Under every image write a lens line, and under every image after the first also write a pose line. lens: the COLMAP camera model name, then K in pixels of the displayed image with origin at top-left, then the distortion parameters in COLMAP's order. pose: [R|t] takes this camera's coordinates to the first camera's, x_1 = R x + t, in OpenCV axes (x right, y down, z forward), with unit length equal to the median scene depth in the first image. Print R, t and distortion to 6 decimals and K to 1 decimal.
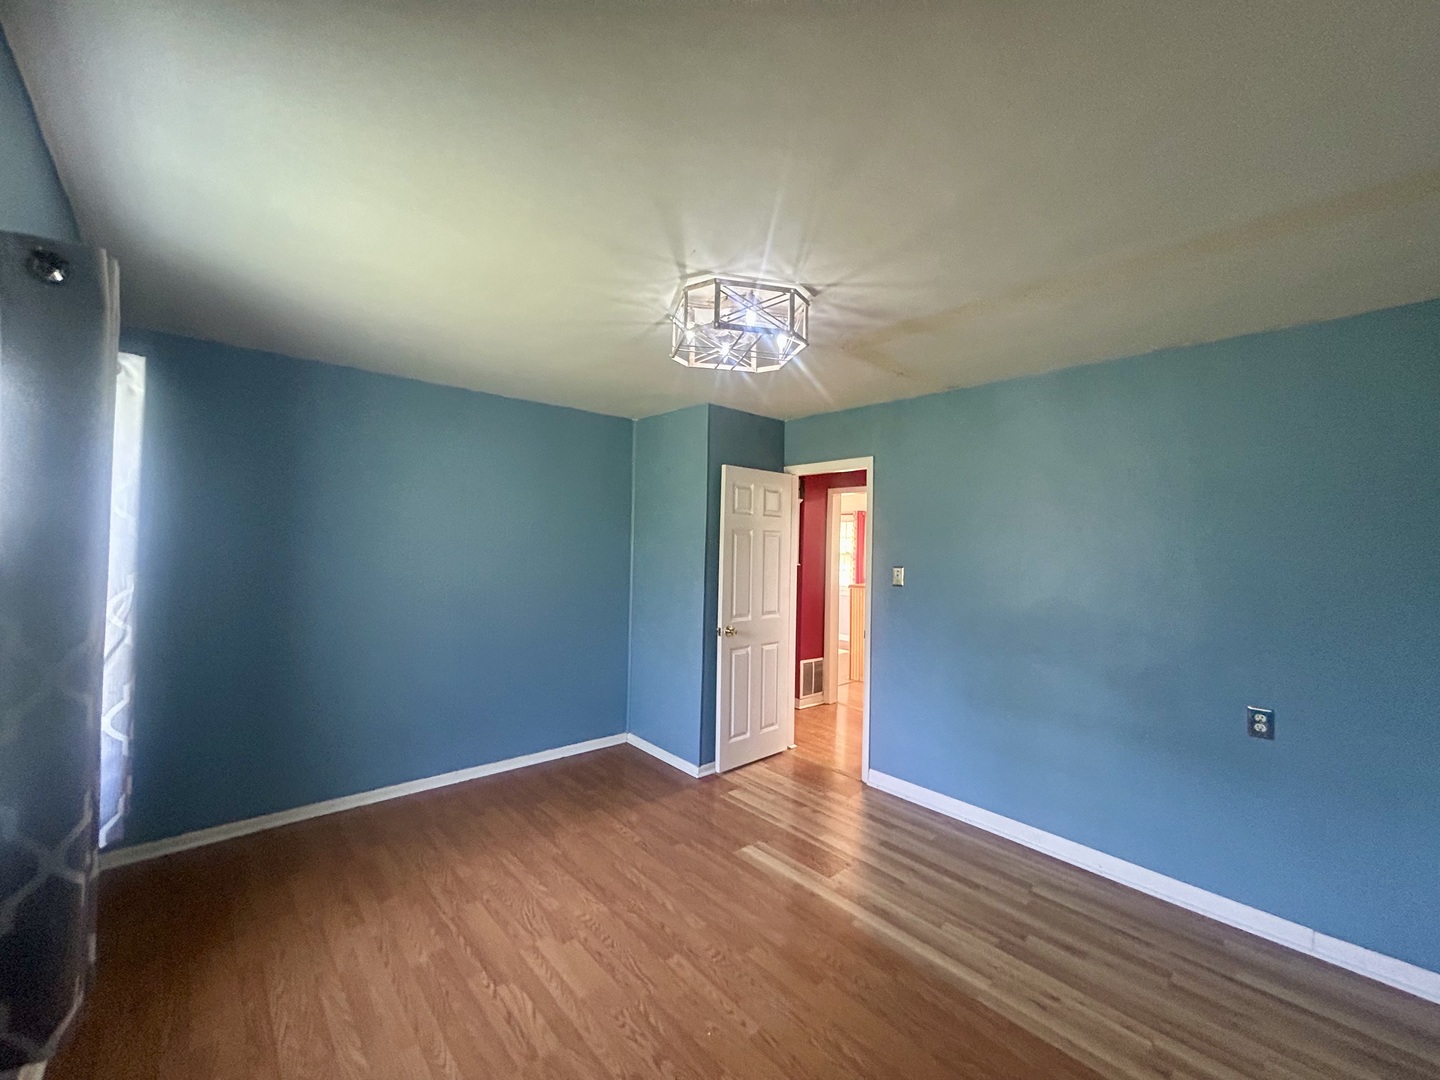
lens RADIAL K [[582.8, 0, 724.7], [0, 582.8, 536.6], [0, 0, 1]] dist [-0.003124, 0.002088]
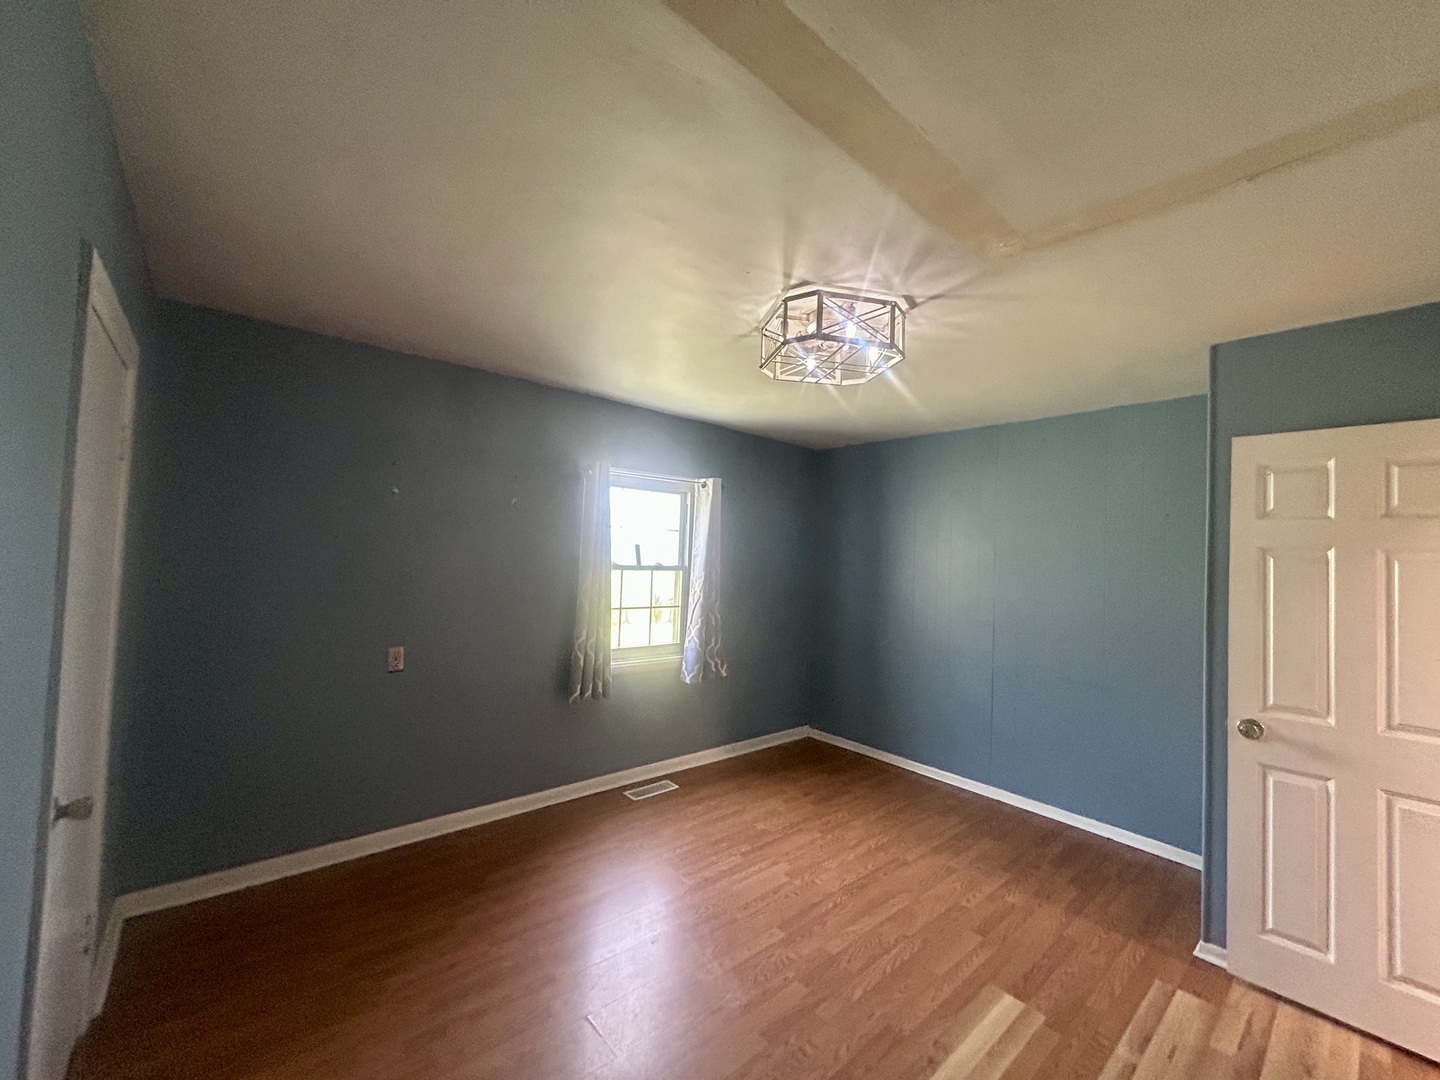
lens RADIAL K [[582.8, 0, 721.9], [0, 582.8, 539.6], [0, 0, 1]] dist [-0.003124, 0.002088]
pose [[-0.017398, -0.047034, -0.998742, 0.876073], [-0.026316, 0.998568, -0.046567, 0.028114], [0.999502, 0.025472, -0.018610, 0.739644]]
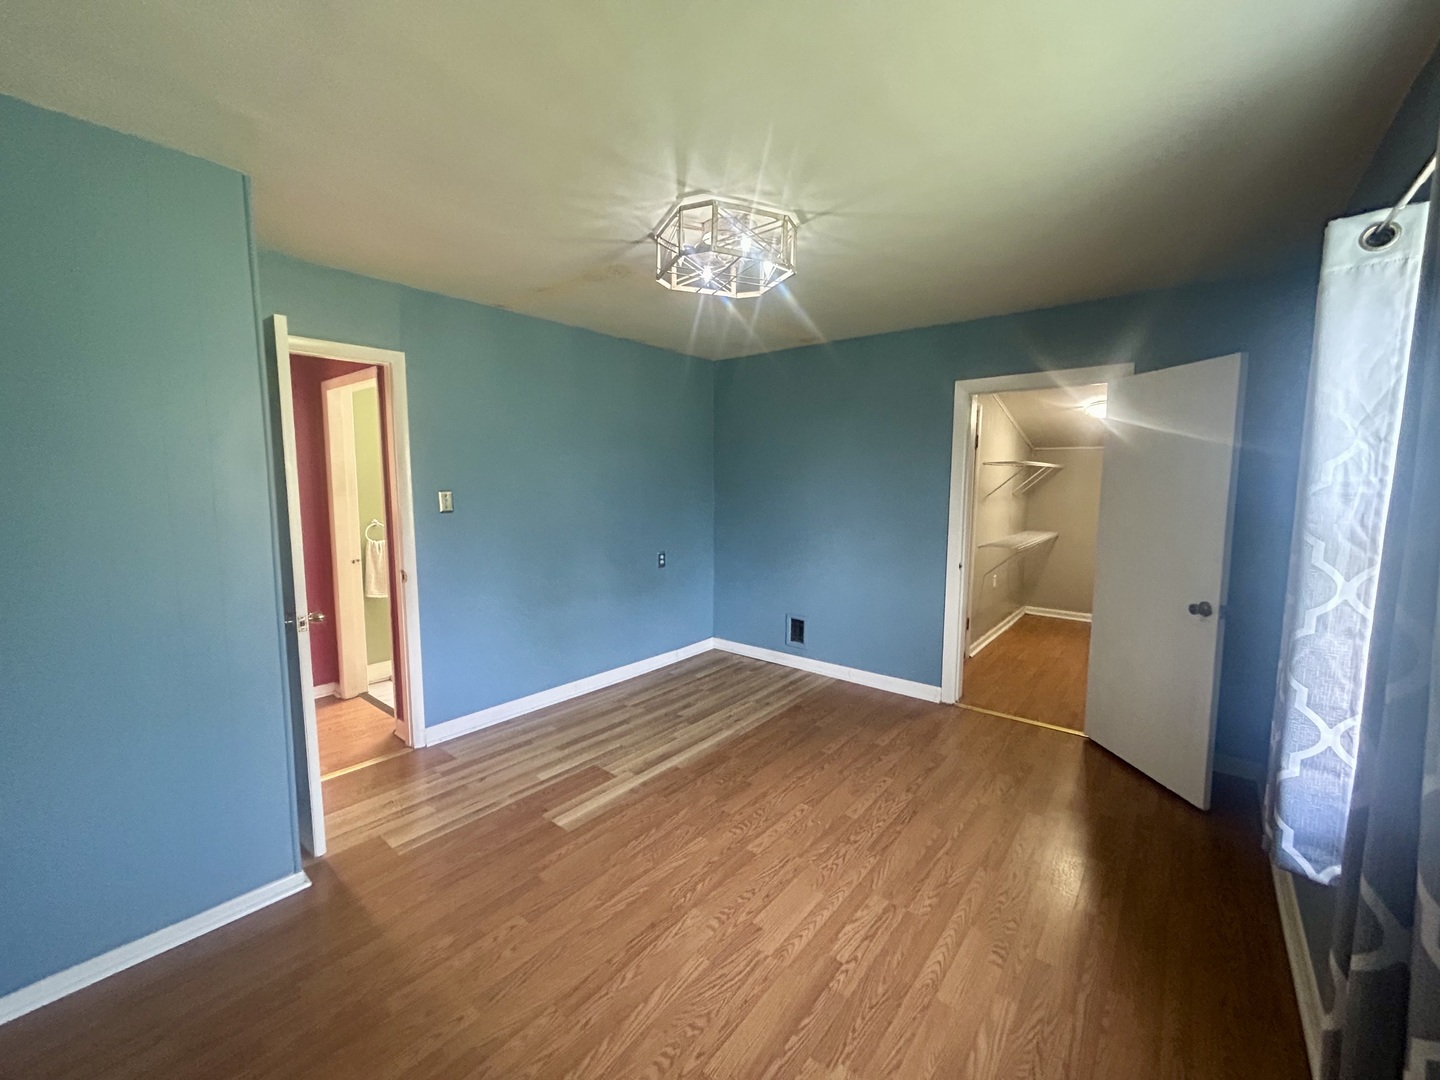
lens RADIAL K [[582.8, 0, 719.3], [0, 582.8, 533.5], [0, 0, 1]] dist [-0.003124, 0.002088]
pose [[-0.149385, -0.122245, 0.981193, -0.900622], [-0.022680, 0.992491, 0.120200, 0.001117], [-0.988519, -0.004297, -0.151036, 1.021486]]
